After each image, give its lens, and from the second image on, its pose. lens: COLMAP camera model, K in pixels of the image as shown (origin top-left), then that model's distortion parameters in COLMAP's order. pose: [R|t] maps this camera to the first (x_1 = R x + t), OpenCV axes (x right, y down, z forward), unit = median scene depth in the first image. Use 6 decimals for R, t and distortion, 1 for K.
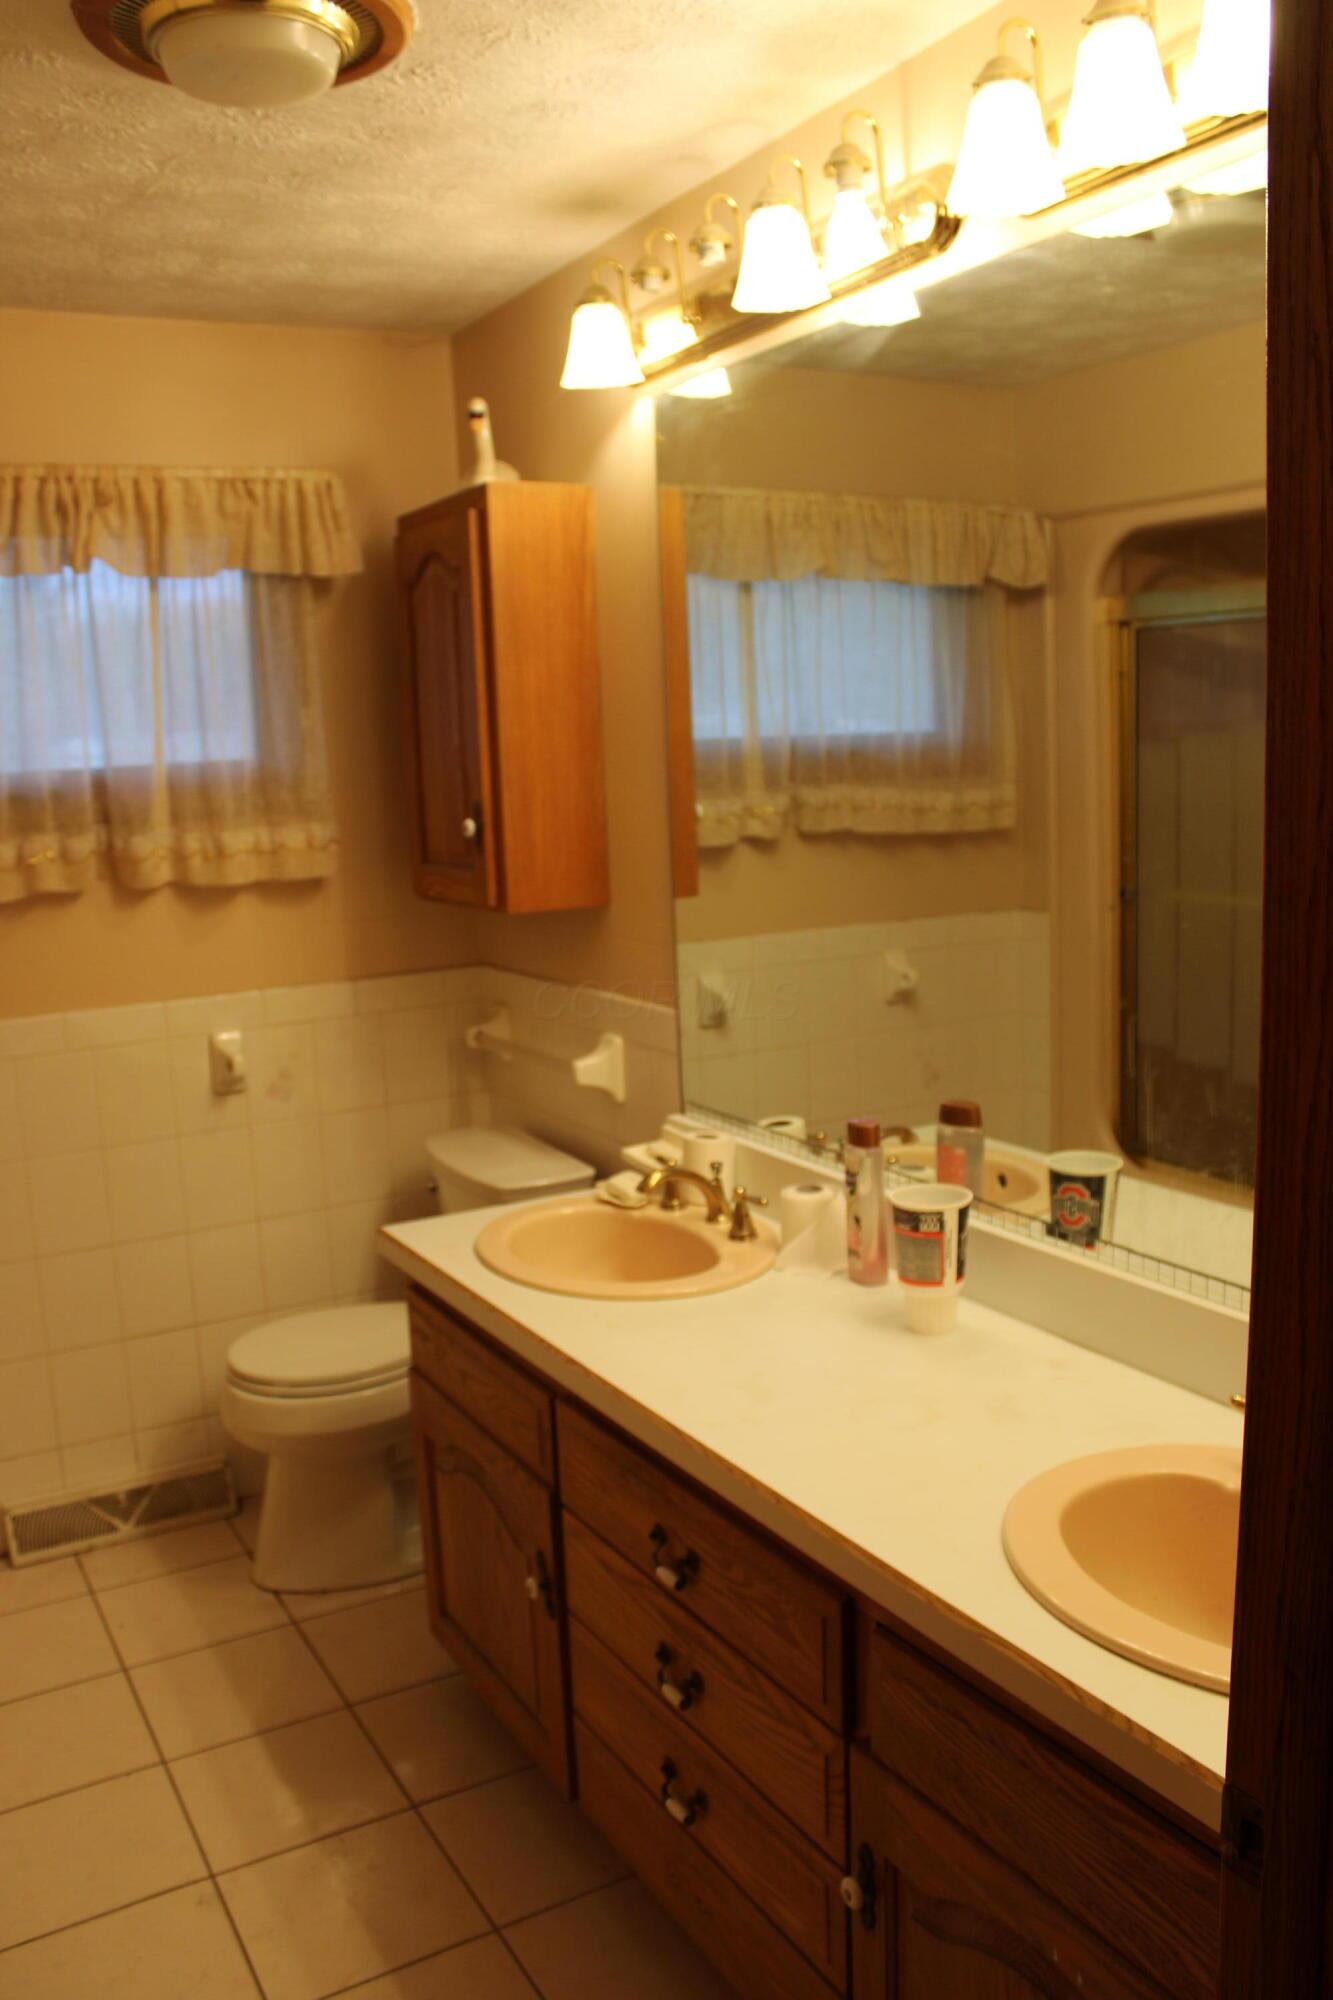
lens RADIAL K [[1643.3, 0, 668.8], [0, 1643.3, 995.5], [0, 0, 1]] dist [-0.089236, 0.014081]
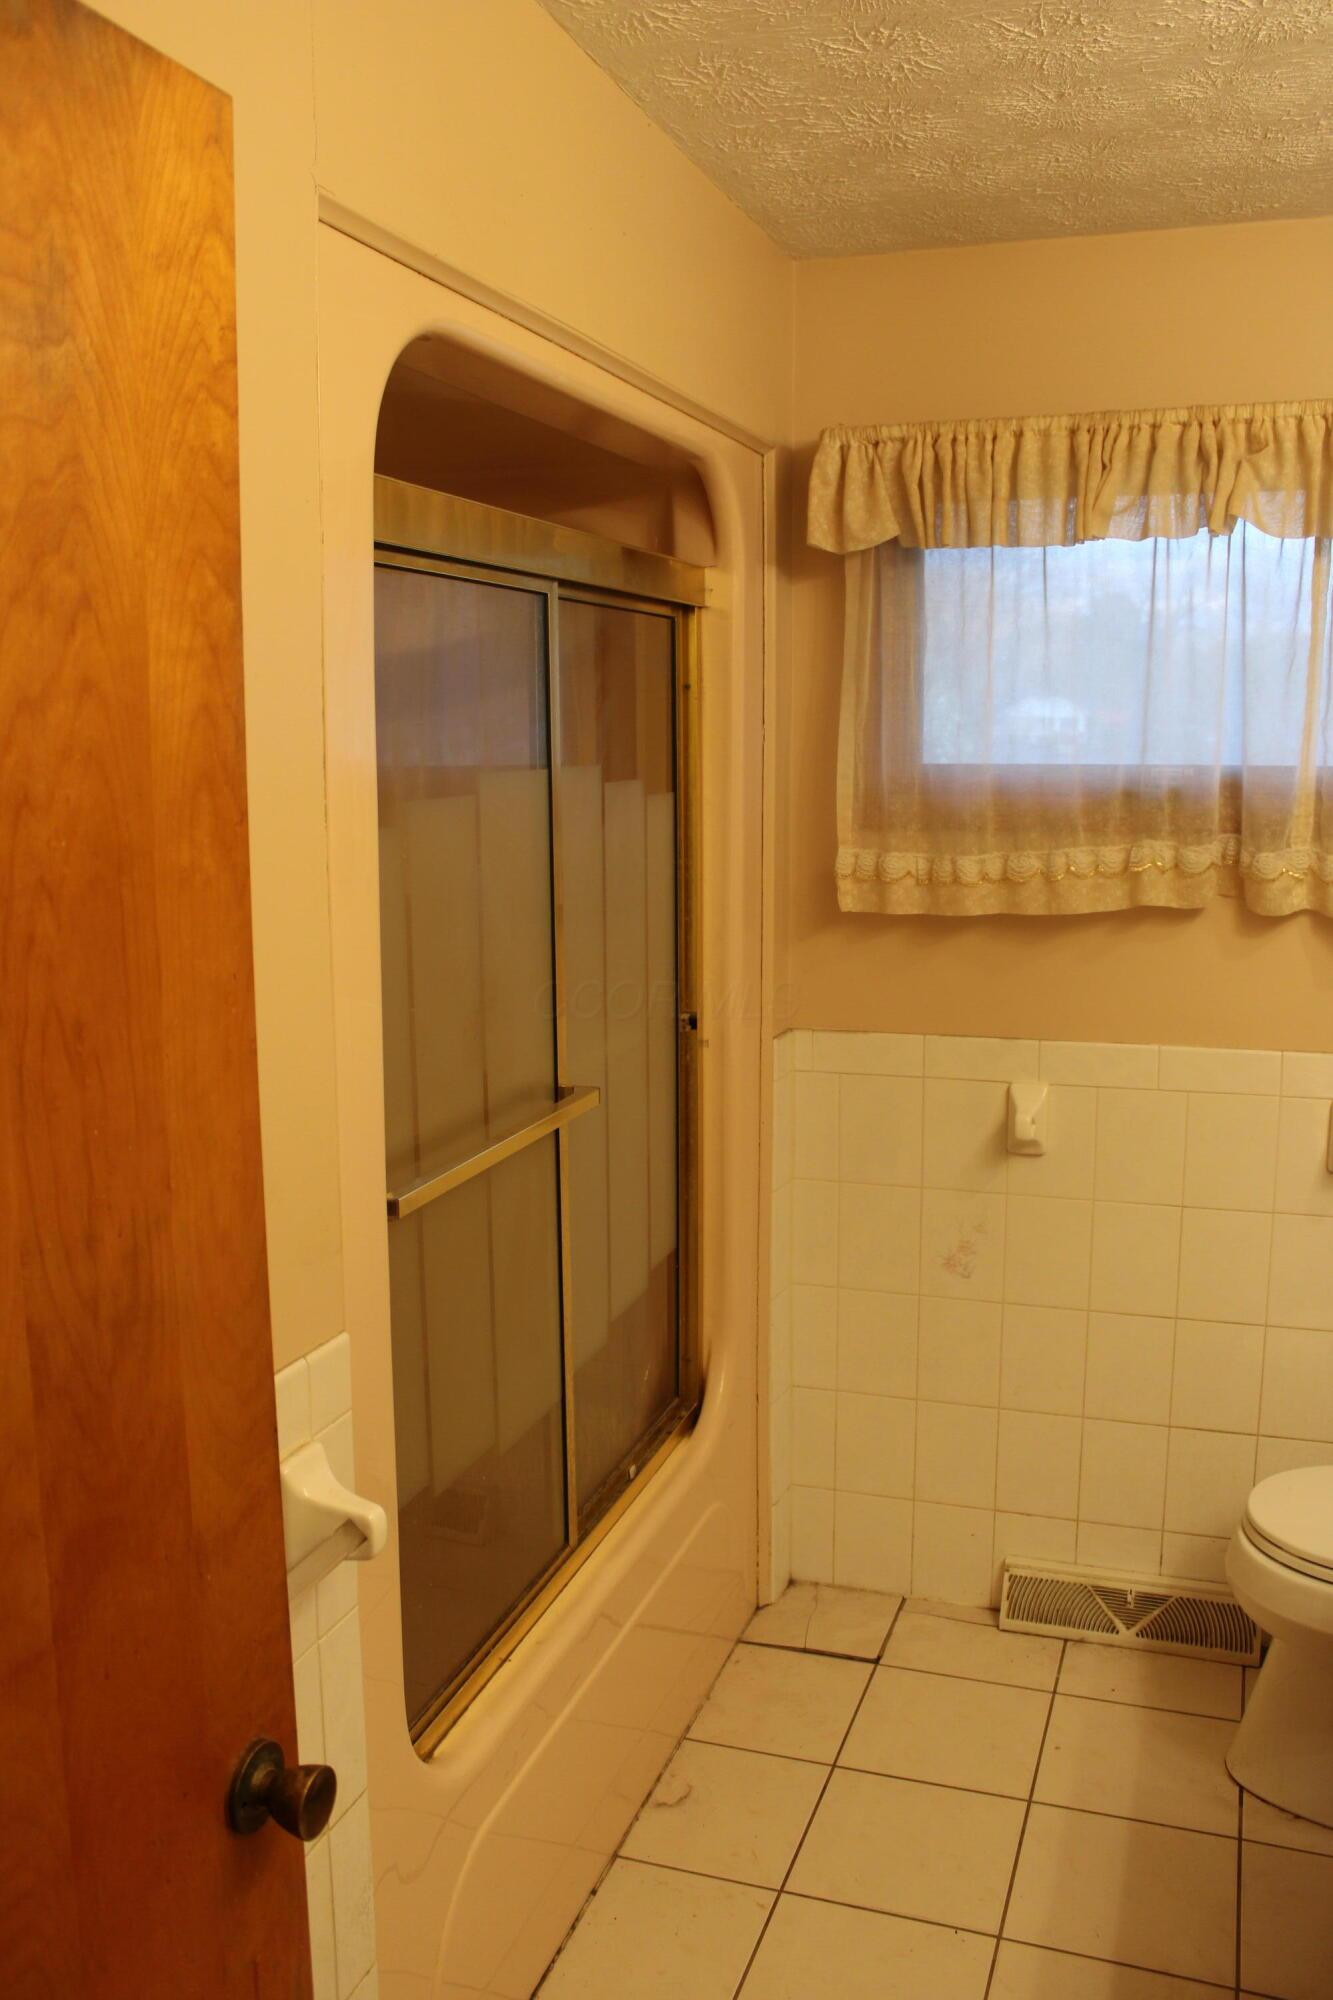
lens RADIAL K [[1643.3, 0, 667.5], [0, 1643.3, 1009.5], [0, 0, 1]] dist [-0.089236, 0.014081]
pose [[0.659839, 0.154927, -0.735262, 0.094822], [-0.138834, 0.986803, 0.083337, -0.045210], [0.738469, 0.047091, 0.672641, 0.221546]]
